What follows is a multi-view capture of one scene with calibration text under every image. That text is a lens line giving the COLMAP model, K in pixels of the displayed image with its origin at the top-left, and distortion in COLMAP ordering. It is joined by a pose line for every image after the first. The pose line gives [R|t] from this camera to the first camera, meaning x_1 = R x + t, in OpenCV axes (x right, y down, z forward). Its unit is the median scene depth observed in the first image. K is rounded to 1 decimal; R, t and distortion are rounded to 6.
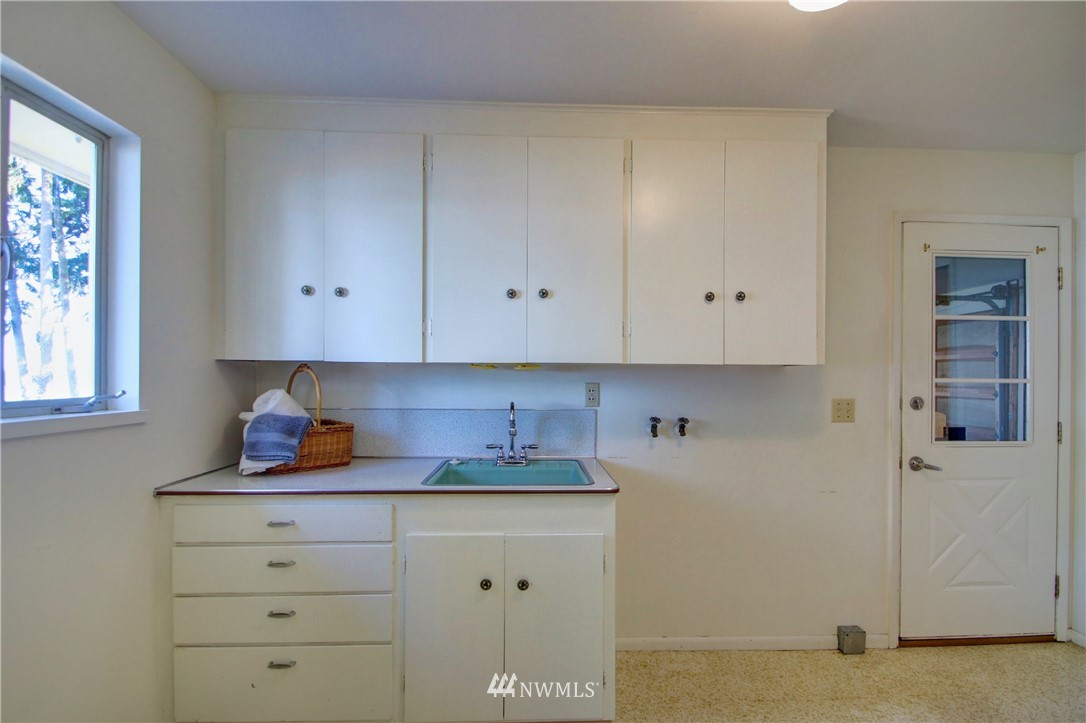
lens RADIAL K [[510.4, 0, 545.0], [0, 510.4, 368.0], [0, 0, 1]] dist [0.008008, -0.010210]
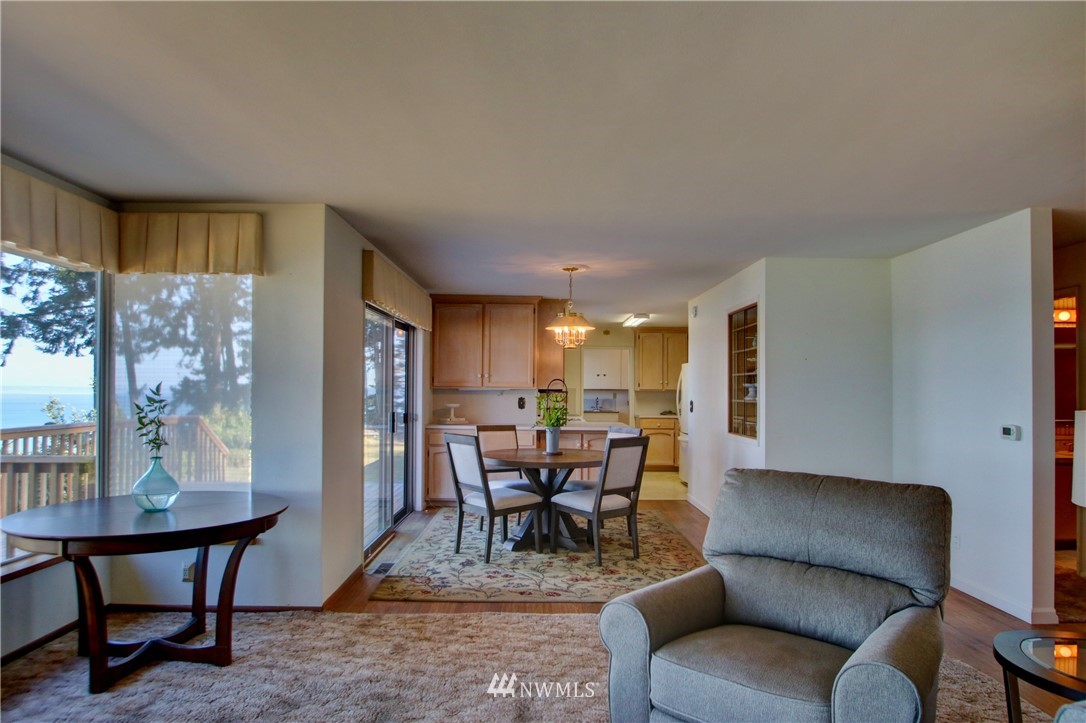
lens RADIAL K [[688.5, 0, 543.7], [0, 688.5, 367.2], [0, 0, 1]] dist [-0.014127, -0.004855]
pose [[0.999639, 0.001117, -0.026829, -0.380436], [-0.001701, 0.999762, -0.021747, -0.070195], [0.026799, 0.021784, 0.999403, -5.249208]]
